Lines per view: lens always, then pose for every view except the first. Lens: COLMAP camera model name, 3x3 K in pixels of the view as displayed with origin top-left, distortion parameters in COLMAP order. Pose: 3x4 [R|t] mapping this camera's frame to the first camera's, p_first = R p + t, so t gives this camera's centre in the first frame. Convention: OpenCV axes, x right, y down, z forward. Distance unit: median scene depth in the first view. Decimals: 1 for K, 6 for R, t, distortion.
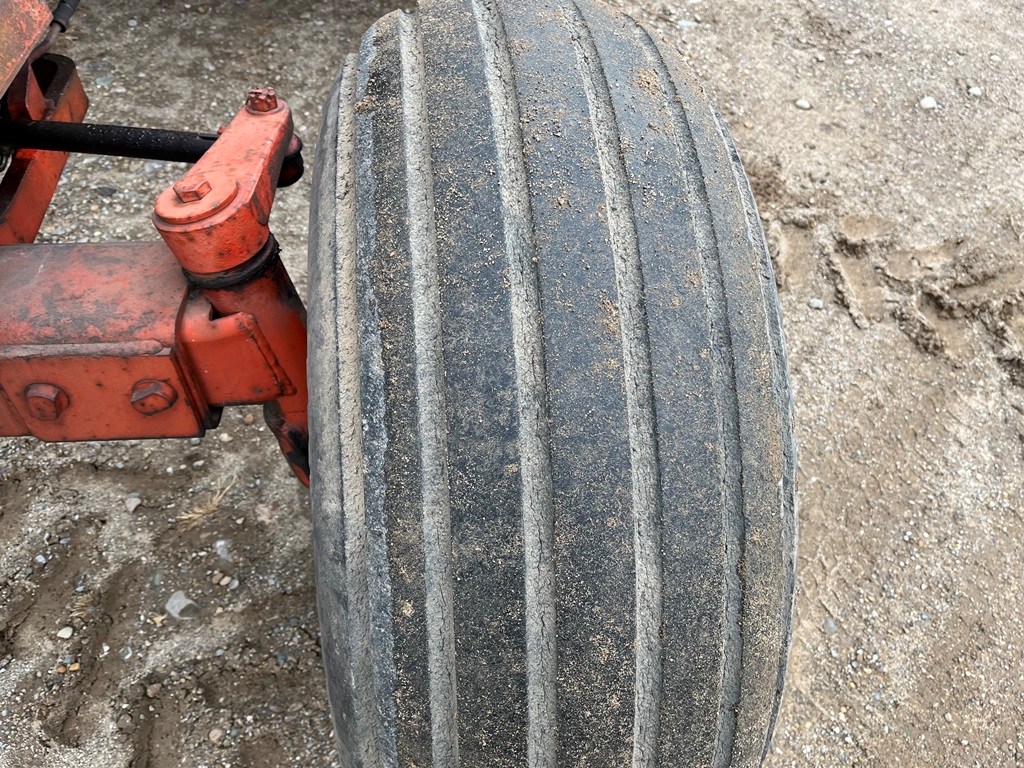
lens RADIAL K [[775.7, 0, 512.6], [0, 775.7, 383.1], [0, 0, 1]] dist [0.061395, -0.098337]
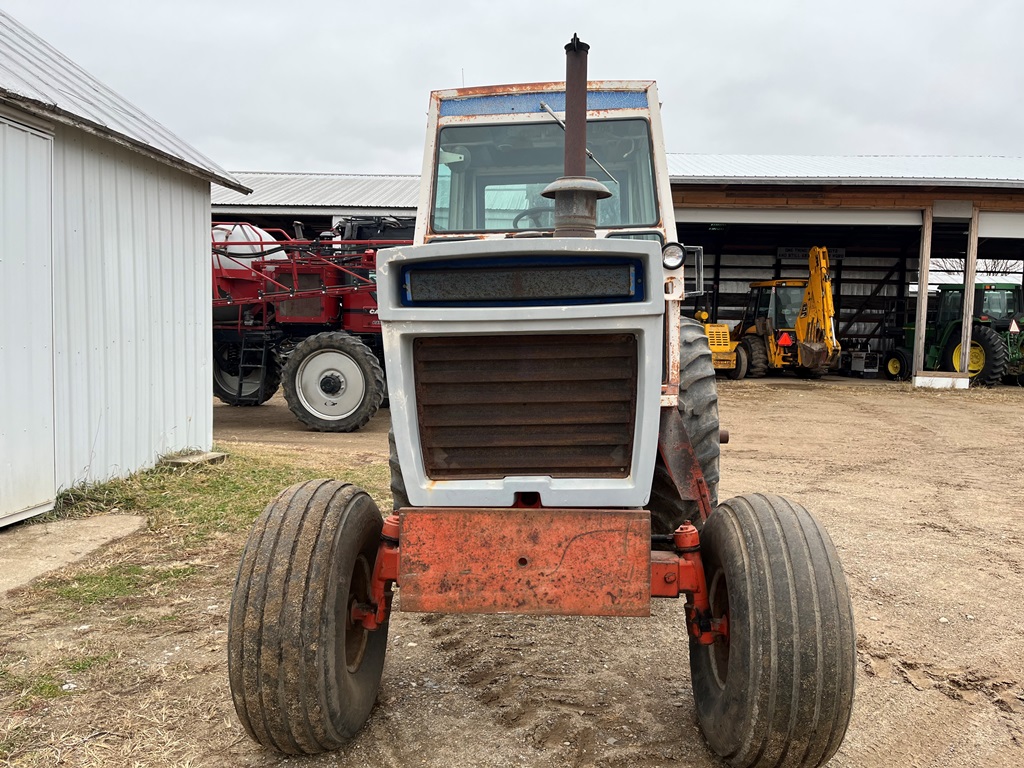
lens RADIAL K [[775.7, 0, 512.5], [0, 775.7, 383.8], [0, 0, 1]] dist [0.061395, -0.098337]
pose [[0.989605, 0.000627, -0.143813, -0.287545], [-0.107648, 0.666334, -0.737842, 0.970213], [0.095365, 0.745653, 0.659475, -0.974126]]
